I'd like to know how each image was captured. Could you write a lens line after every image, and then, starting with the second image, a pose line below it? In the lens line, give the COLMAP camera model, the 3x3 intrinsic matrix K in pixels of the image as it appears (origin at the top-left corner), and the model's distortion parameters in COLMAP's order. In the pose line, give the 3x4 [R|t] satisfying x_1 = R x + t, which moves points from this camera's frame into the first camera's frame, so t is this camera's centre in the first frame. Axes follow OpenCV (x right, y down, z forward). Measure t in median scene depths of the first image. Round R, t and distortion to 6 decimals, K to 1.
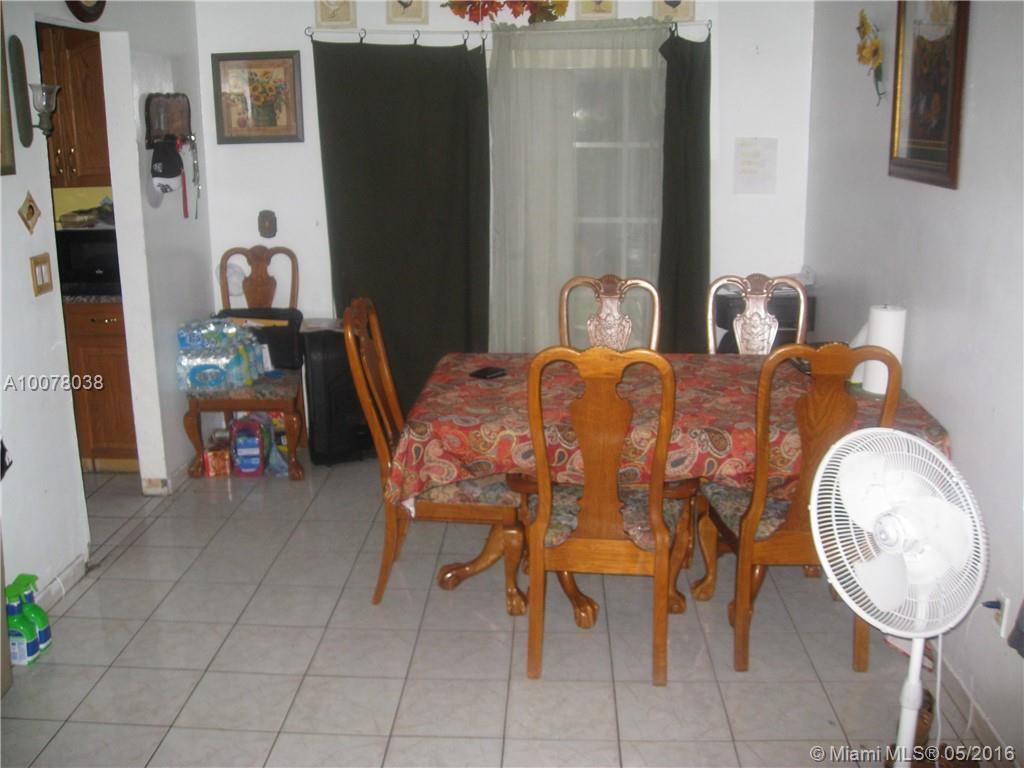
lens RADIAL K [[1032.4, 0, 494.6], [0, 1032.4, 384.8], [0, 0, 1]] dist [-0.108708, 0.033920]
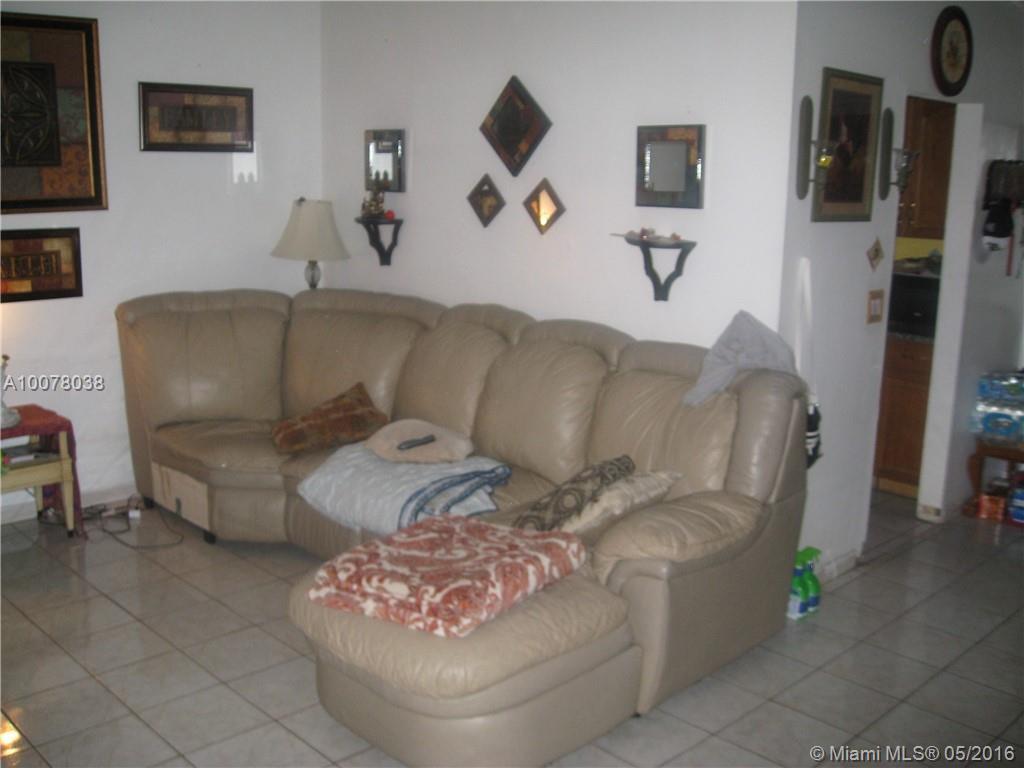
lens RADIAL K [[1032.4, 0, 494.6], [0, 1032.4, 384.8], [0, 0, 1]] dist [-0.108708, 0.033920]
pose [[0.727740, 0.168162, -0.664918, 0.026144], [-0.201723, 0.979075, 0.026833, 0.029168], [0.655517, 0.114602, 0.746434, -0.130812]]
